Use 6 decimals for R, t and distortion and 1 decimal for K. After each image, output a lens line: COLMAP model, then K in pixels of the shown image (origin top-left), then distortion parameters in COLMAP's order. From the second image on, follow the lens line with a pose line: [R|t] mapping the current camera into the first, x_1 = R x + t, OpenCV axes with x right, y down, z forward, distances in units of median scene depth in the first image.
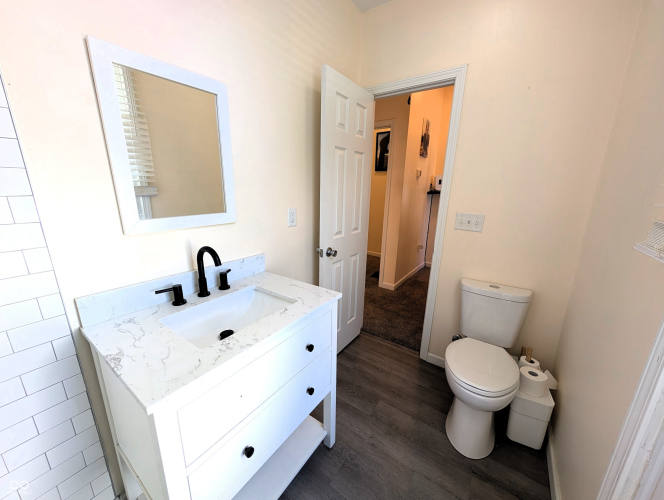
lens RADIAL K [[251.5, 0, 331.8], [0, 251.5, 249.7], [0, 0, 1]] dist [-0.000919, 0.000214]
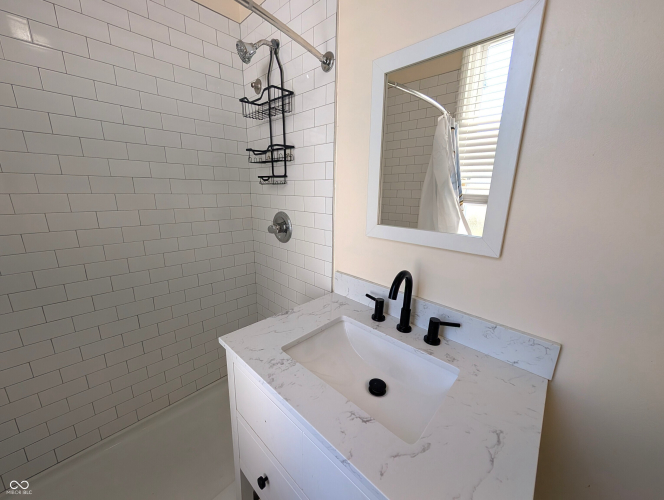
lens RADIAL K [[251.5, 0, 330.8], [0, 251.5, 251.0], [0, 0, 1]] dist [-0.000919, 0.000214]
pose [[-0.145165, 0.216303, -0.965474, 0.267037], [-0.265616, 0.931470, 0.248621, -0.209817], [0.953087, 0.292536, -0.077763, 0.879710]]
